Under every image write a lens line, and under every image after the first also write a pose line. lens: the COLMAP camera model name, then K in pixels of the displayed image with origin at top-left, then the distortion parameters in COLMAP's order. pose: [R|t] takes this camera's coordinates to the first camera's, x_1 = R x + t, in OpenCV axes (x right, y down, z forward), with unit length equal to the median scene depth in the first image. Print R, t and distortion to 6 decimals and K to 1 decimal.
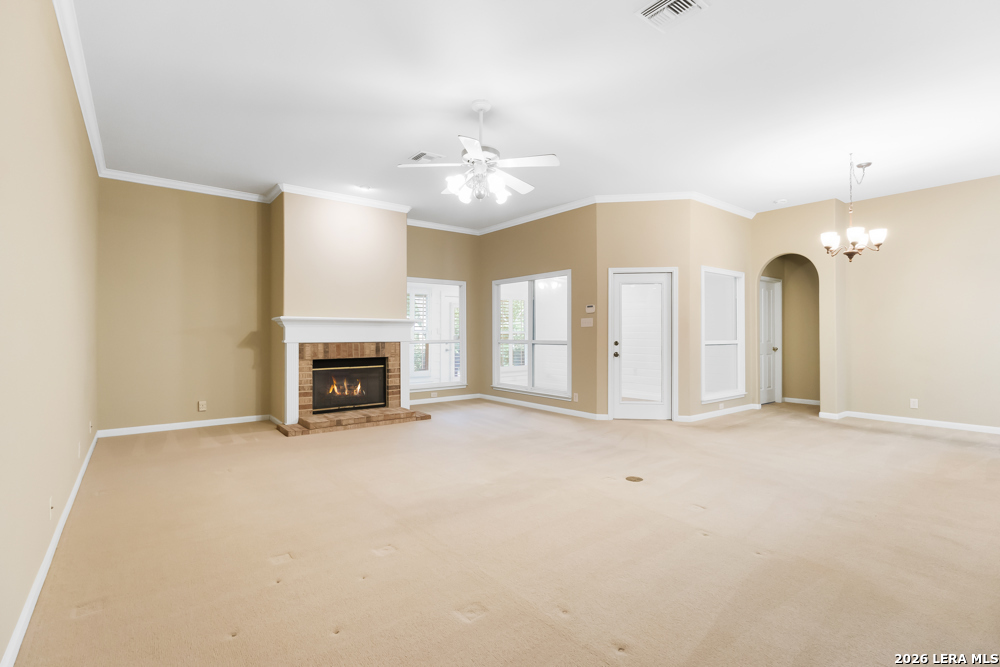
lens RADIAL K [[460.4, 0, 499.6], [0, 460.4, 332.4], [0, 0, 1]] dist [0.004939, -0.000075]
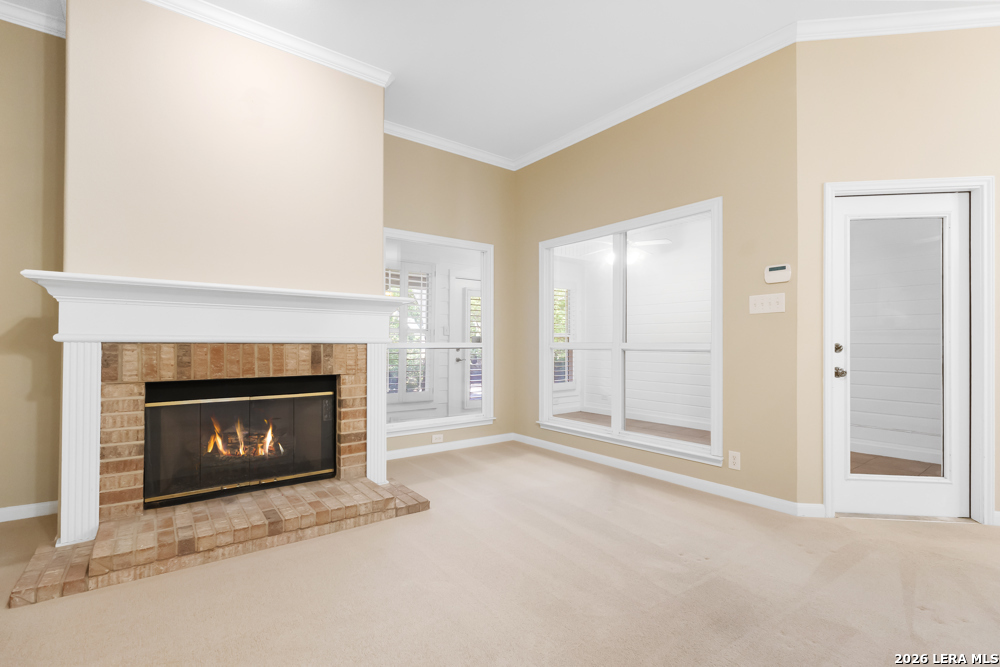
lens RADIAL K [[460.4, 0, 542.2], [0, 460.4, 350.9], [0, 0, 1]] dist [0.004939, -0.000075]
pose [[0.996929, 0.006347, 0.078059, -0.073351], [-0.007803, 0.999801, 0.018369, 0.019160], [-0.077927, -0.018922, 0.996779, 0.531410]]
